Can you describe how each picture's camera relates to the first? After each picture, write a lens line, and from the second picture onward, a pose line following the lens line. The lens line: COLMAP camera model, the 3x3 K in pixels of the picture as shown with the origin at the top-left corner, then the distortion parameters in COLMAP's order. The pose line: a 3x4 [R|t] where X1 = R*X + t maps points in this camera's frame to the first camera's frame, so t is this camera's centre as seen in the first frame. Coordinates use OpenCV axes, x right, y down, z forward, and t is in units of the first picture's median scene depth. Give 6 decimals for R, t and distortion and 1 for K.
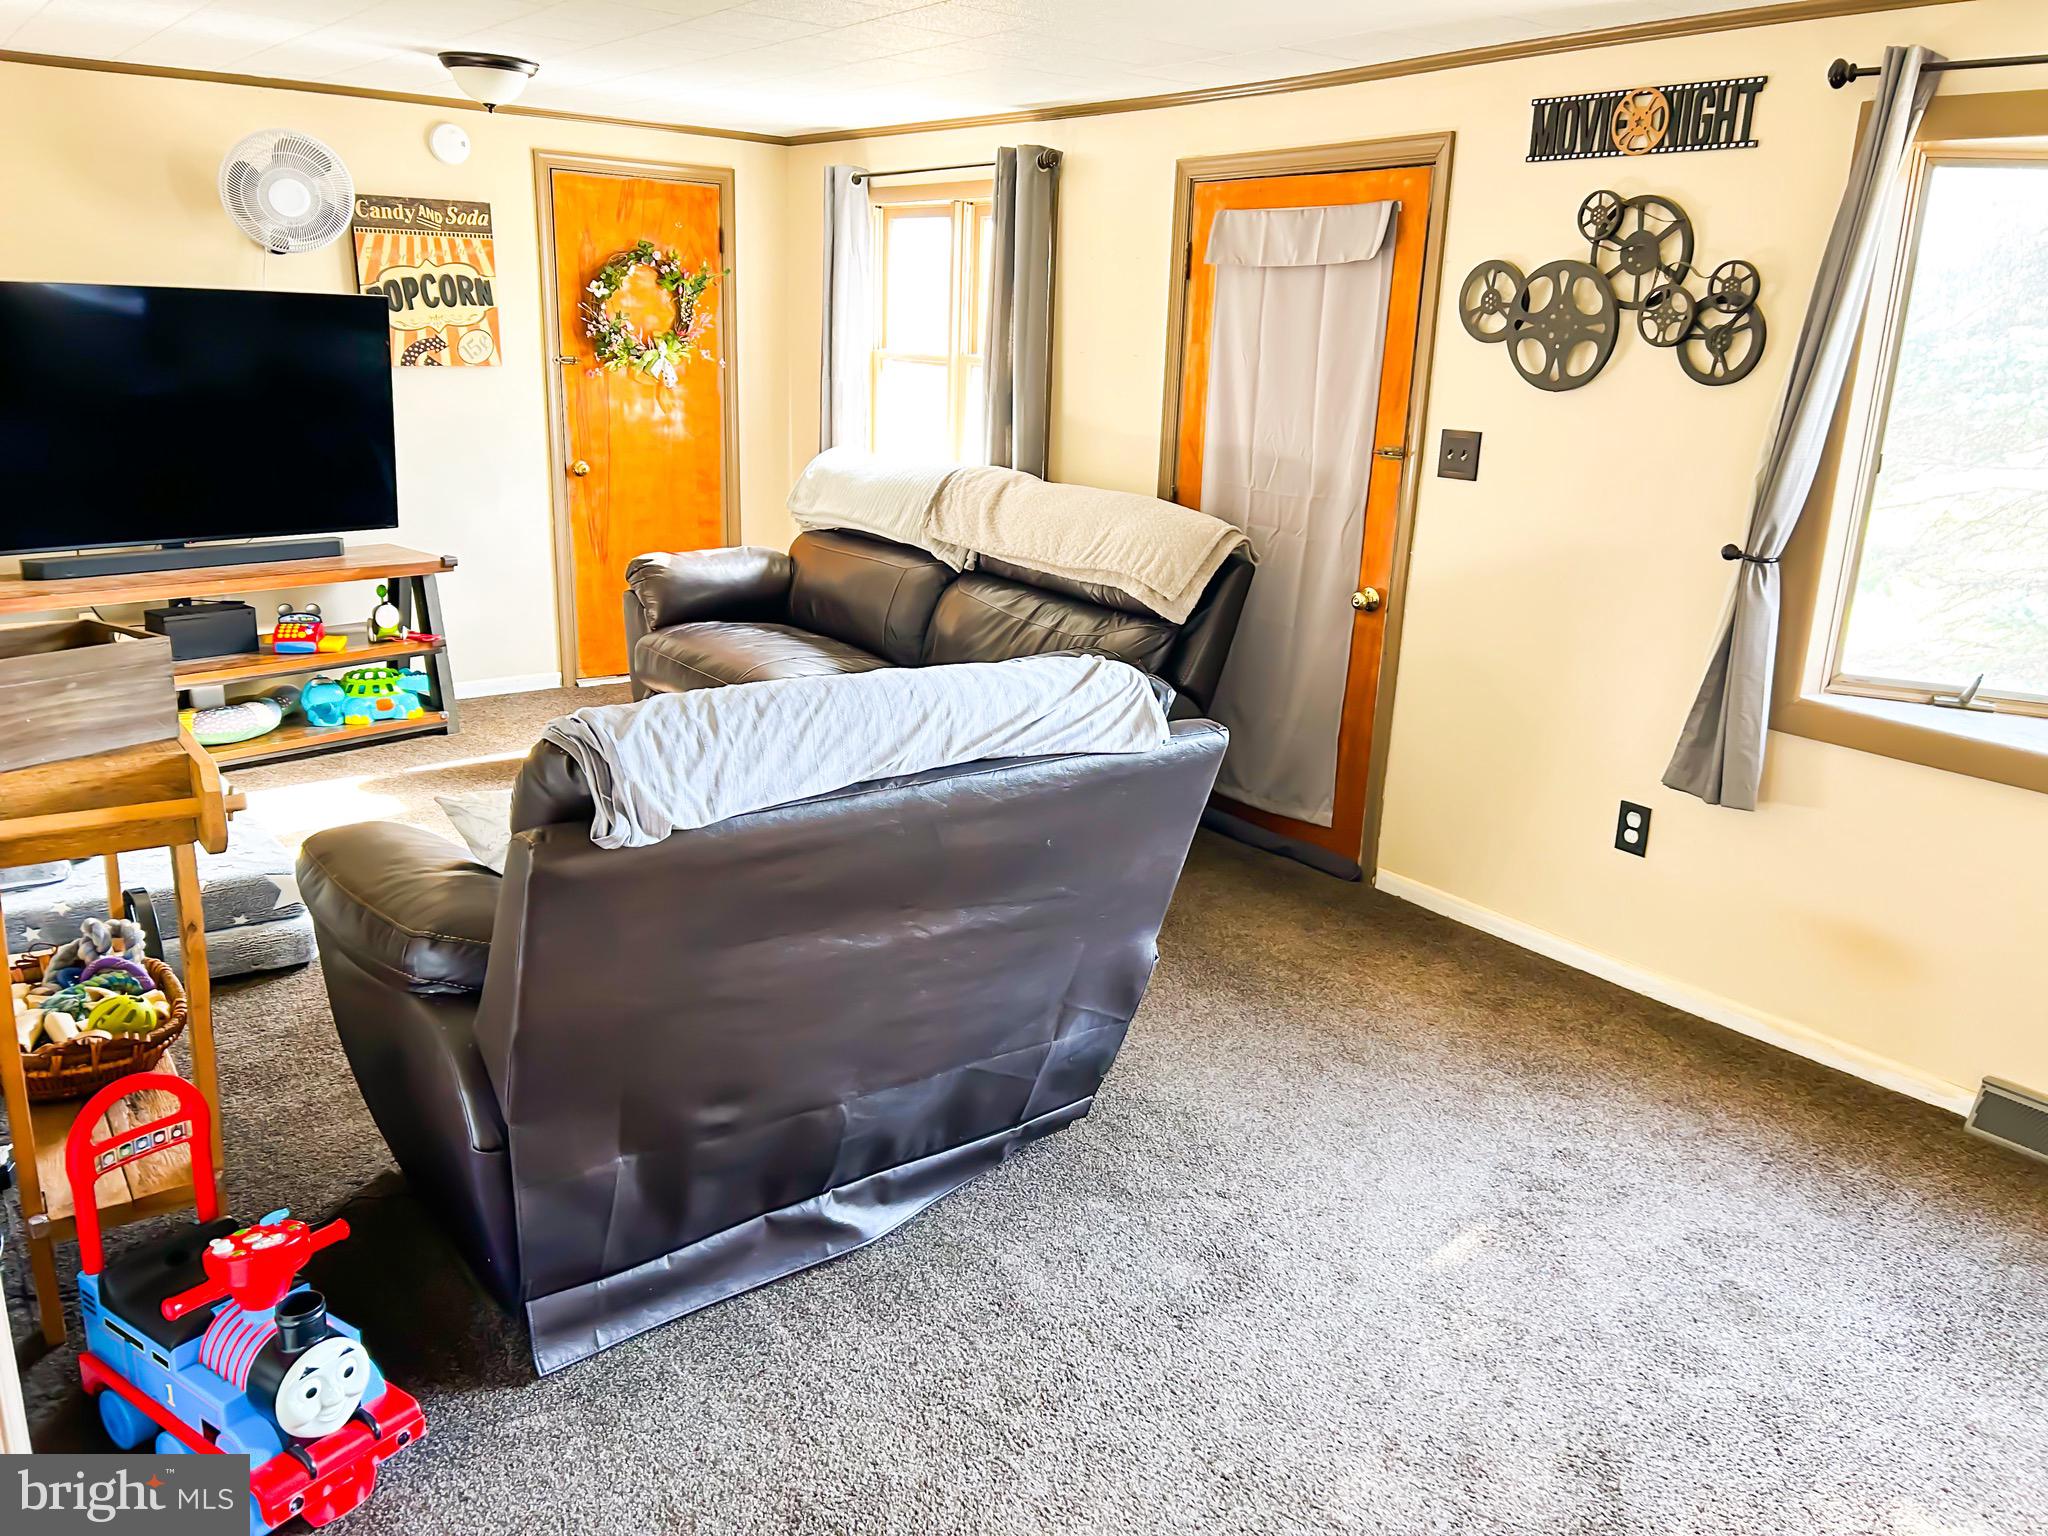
lens RADIAL K [[1528.2, 0, 1026.8], [0, 1528.2, 769.2], [0, 0, 1]] dist [0.002681, 0.000960]
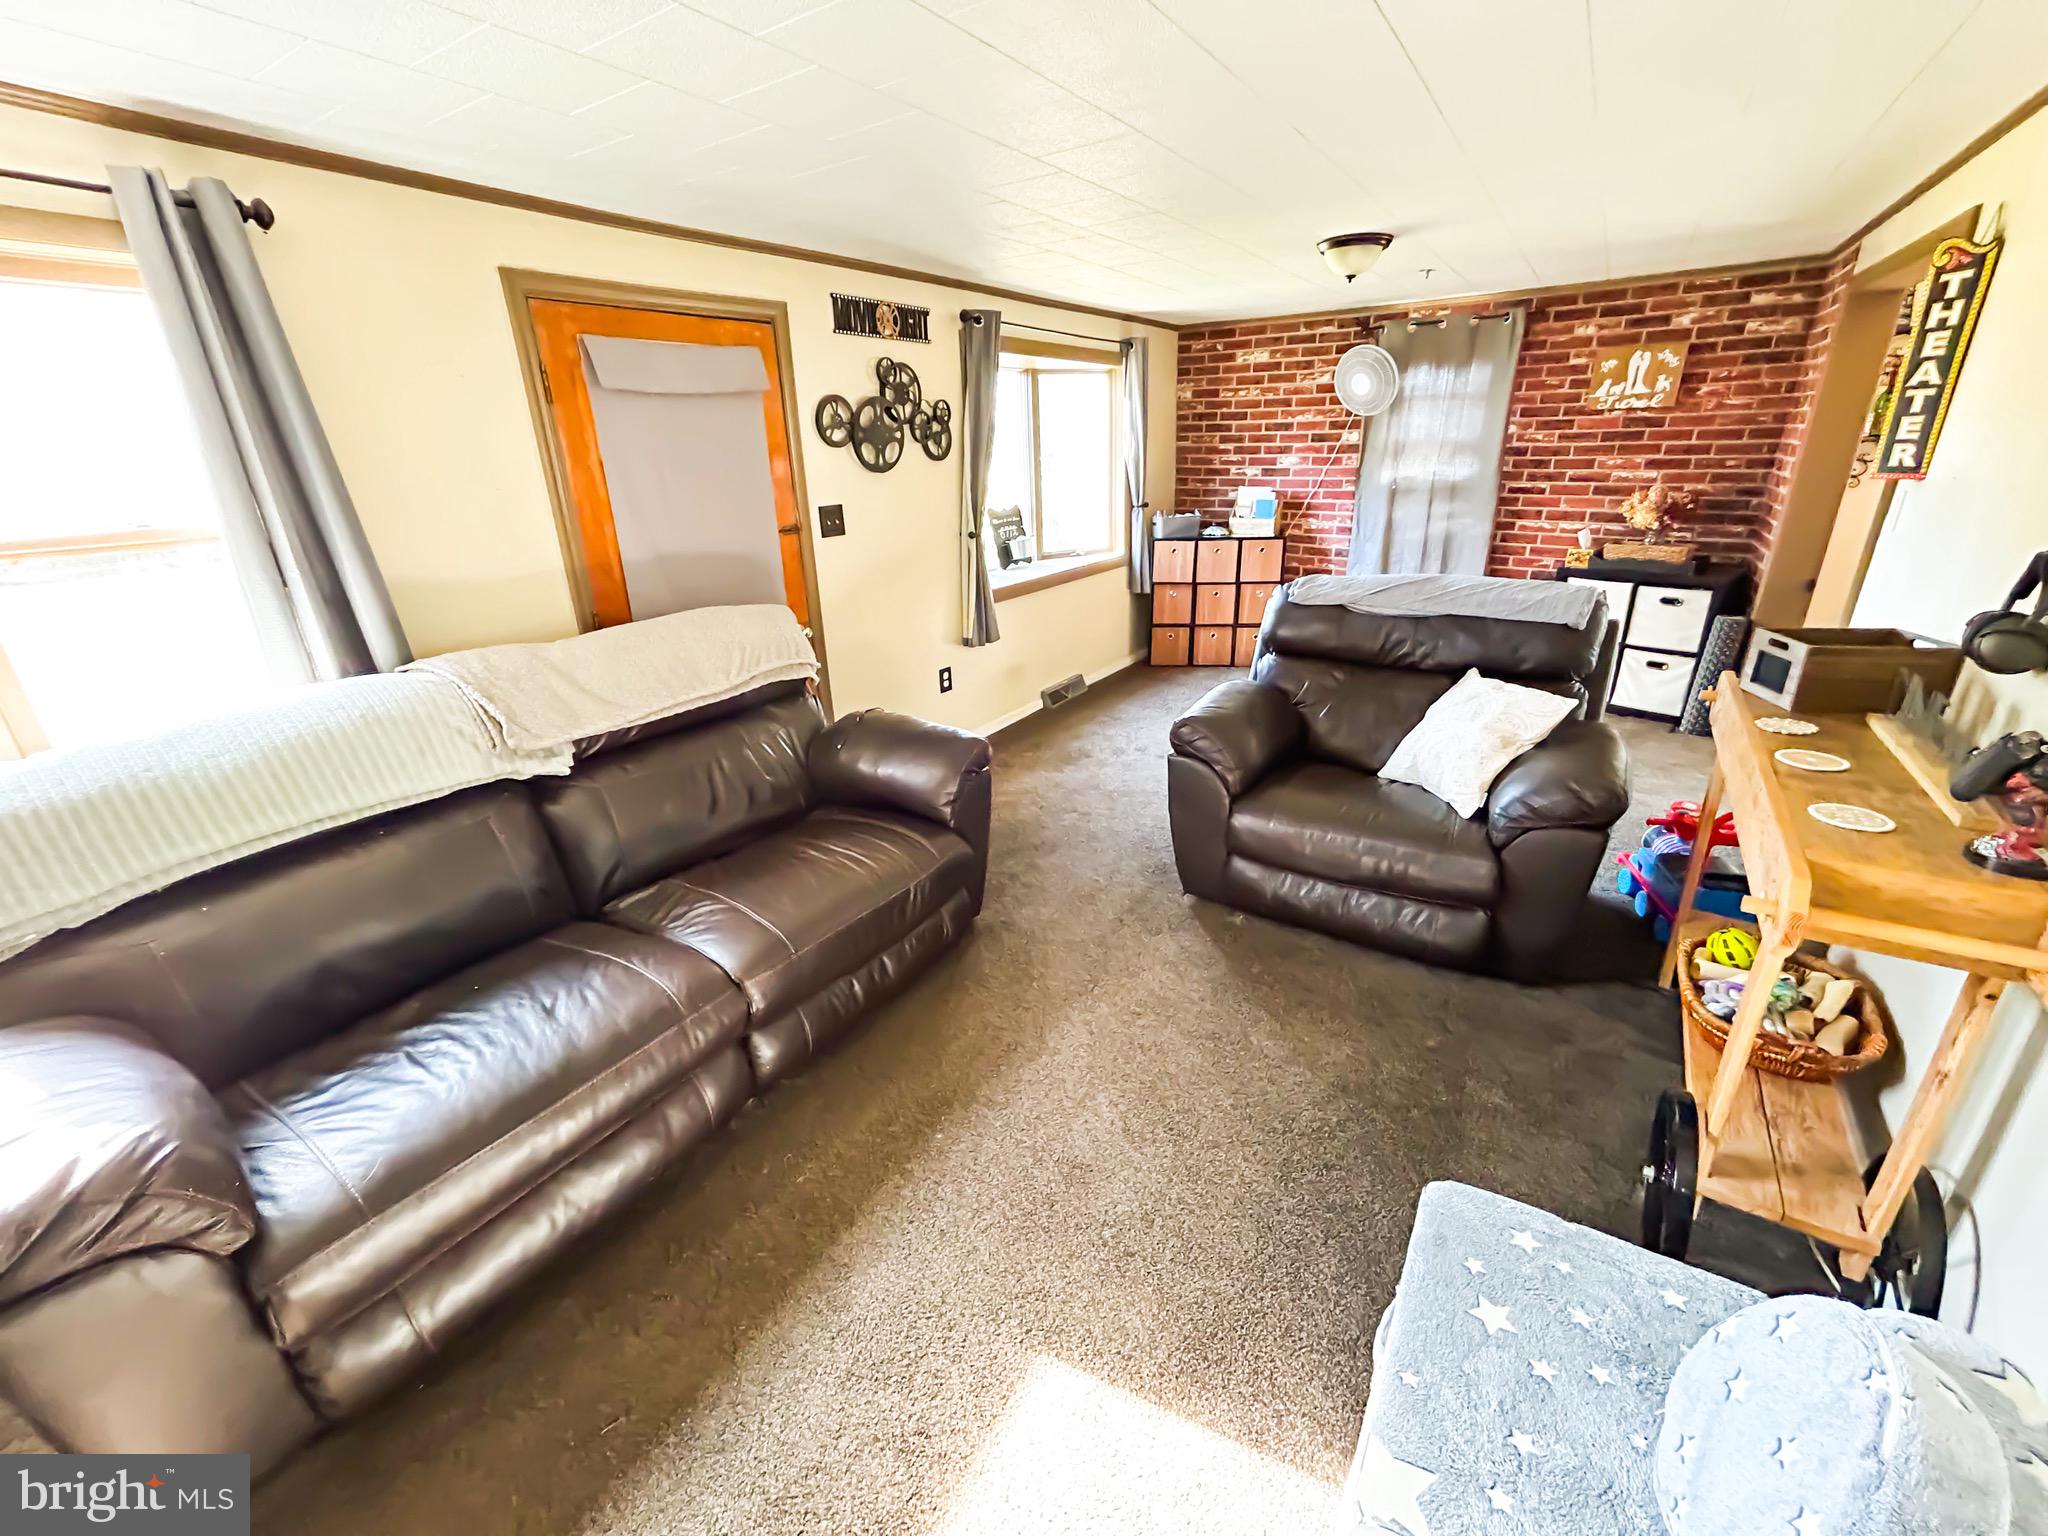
lens RADIAL K [[834.4, 0, 1027.0], [0, 834.4, 759.8], [0, 0, 1]] dist [0.004327, 0.000846]
pose [[-0.333597, -0.349919, 0.875368, -0.685780], [0.295170, 0.843100, 0.449507, -0.353456], [-0.895314, 0.408337, -0.177970, 1.163127]]
